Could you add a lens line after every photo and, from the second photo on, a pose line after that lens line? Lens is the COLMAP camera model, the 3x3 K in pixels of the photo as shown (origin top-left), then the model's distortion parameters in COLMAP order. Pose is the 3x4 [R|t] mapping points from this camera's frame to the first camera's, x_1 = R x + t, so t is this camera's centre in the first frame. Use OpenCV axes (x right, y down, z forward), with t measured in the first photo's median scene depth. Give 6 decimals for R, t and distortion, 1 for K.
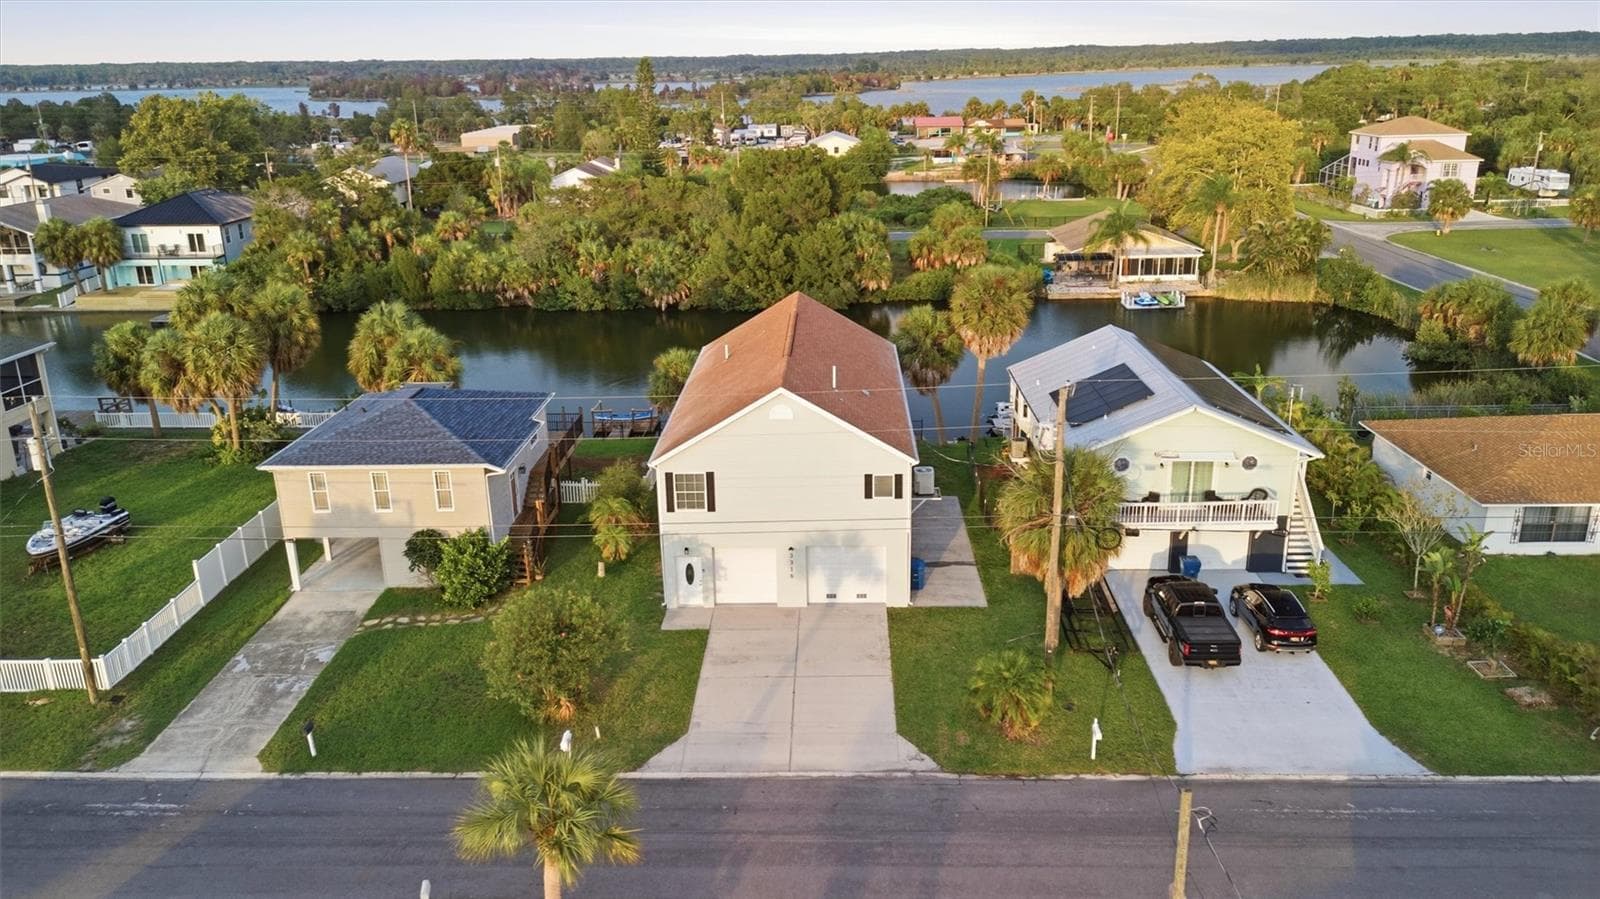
lens RADIAL K [[1173.3, 0, 800.7], [0, 1173.3, 441.0], [0, 0, 1]] dist [0.070112, -0.087202]
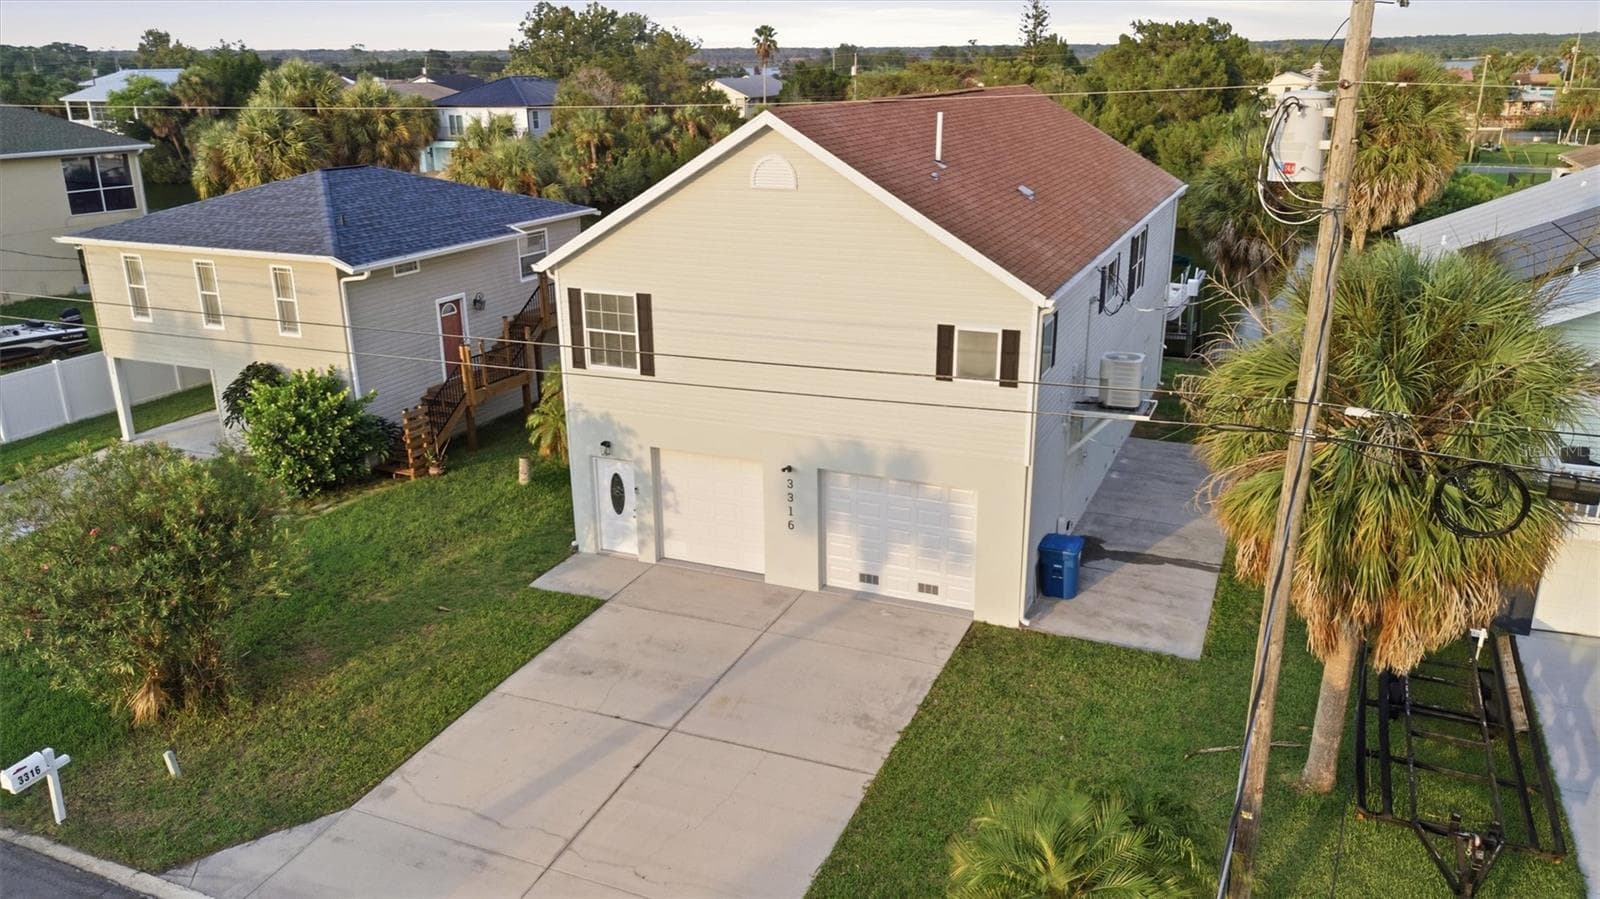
lens RADIAL K [[1173.3, 0, 809.0], [0, 1173.3, 456.5], [0, 0, 1]] dist [0.070112, -0.087202]
pose [[0.931524, 0.127135, -0.340733, 0.164530], [-0.120978, 0.991875, 0.039351, 0.065353], [0.342968, 0.004565, 0.939336, 0.532701]]
